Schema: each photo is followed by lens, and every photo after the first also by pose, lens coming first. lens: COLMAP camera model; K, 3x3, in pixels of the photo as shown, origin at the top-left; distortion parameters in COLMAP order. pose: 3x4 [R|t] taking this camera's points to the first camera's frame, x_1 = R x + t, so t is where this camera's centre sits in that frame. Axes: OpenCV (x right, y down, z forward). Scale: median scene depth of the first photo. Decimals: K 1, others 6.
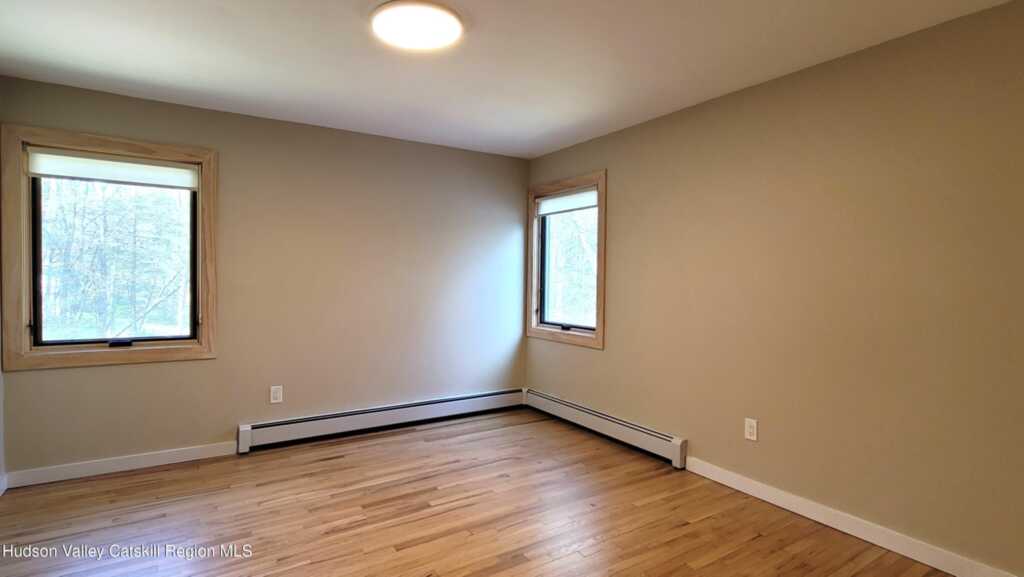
lens RADIAL K [[510.9, 0, 512.0], [0, 510.9, 288.5], [0, 0, 1]] dist [-0.000368, -0.000084]
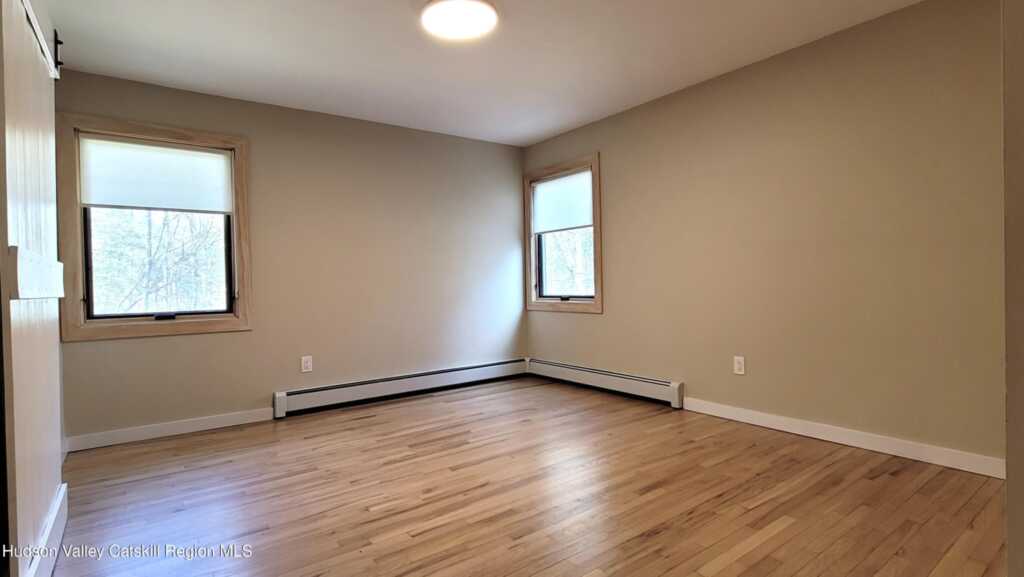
lens RADIAL K [[510.9, 0, 512.0], [0, 510.9, 288.5], [0, 0, 1]] dist [-0.000368, -0.000084]
pose [[0.997120, -0.035009, 0.067276, -0.108498], [0.035706, 0.999320, -0.009180, 0.082186], [-0.066909, 0.011555, 0.997692, -0.115704]]
